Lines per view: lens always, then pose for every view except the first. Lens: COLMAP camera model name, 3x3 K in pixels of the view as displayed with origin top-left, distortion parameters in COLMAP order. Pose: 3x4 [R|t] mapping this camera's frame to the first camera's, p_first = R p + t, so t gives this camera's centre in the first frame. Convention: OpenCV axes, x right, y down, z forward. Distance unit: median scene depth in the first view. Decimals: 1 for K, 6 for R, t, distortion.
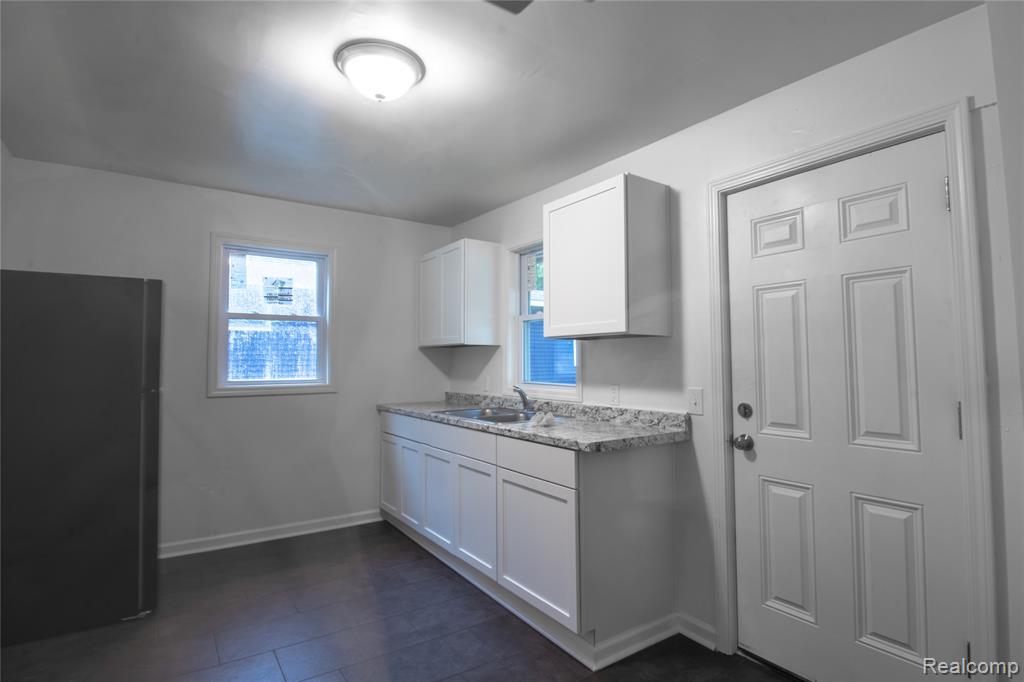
lens RADIAL K [[484.8, 0, 515.6], [0, 484.8, 335.0], [0, 0, 1]] dist [-0.000805, -0.015037]
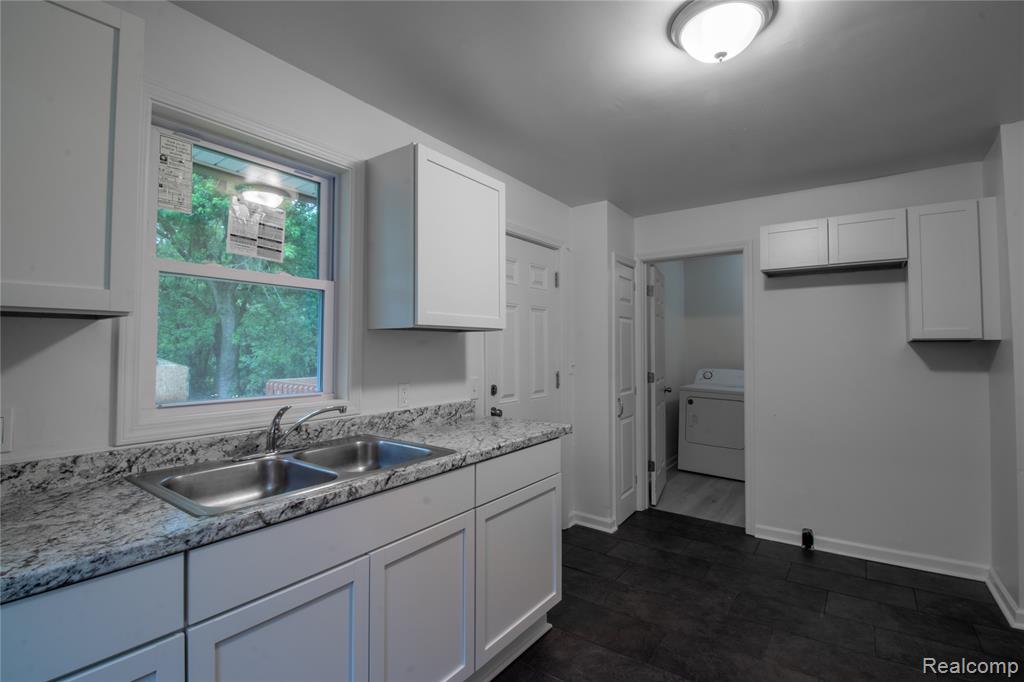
lens RADIAL K [[484.8, 0, 515.6], [0, 484.8, 335.0], [0, 0, 1]] dist [-0.000805, -0.015037]
pose [[-0.325365, 0.025107, 0.945255, -0.727721], [-0.054897, 0.997460, -0.045390, 0.050589], [-0.943994, -0.066660, -0.323160, 1.194528]]
